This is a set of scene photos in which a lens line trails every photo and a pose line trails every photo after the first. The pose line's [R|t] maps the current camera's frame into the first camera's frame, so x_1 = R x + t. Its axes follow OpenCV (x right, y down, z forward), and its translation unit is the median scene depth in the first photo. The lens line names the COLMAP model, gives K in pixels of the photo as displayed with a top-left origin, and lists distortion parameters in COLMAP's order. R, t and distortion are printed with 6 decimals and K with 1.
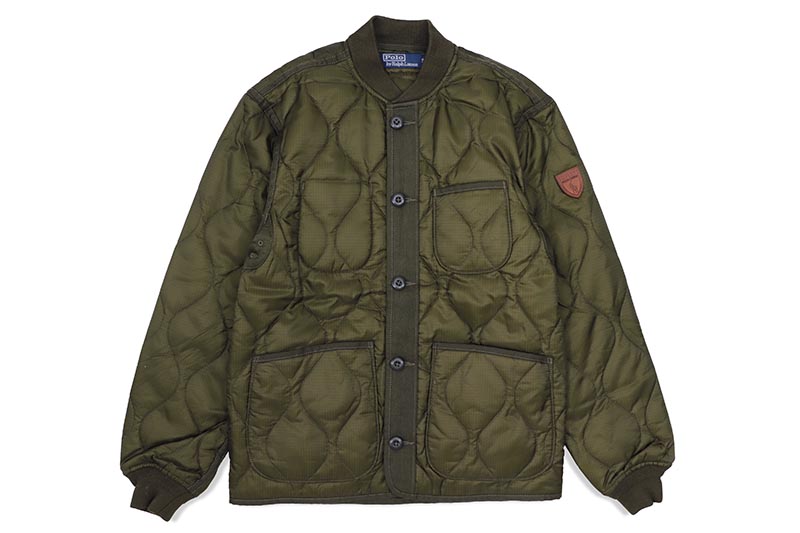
lens RADIAL K [[668.7, 0, 399.7], [0, 668.7, 267.1], [0, 0, 1]] dist [0.002116, -0.000236]
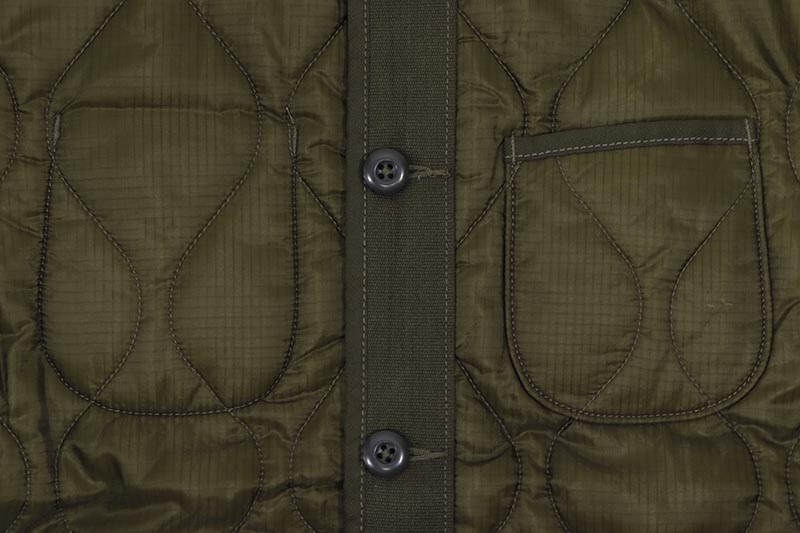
lens RADIAL K [[1308.1, 0, 399.2], [0, 1308.1, 266.2], [0, 0, 1]] dist [-0.110804, 0.000000]
pose [[0.999735, 0.005778, 0.022290, -0.008990], [-0.005840, 0.999979, 0.002694, -0.060581], [-0.022274, -0.002823, 0.999748, 0.420676]]
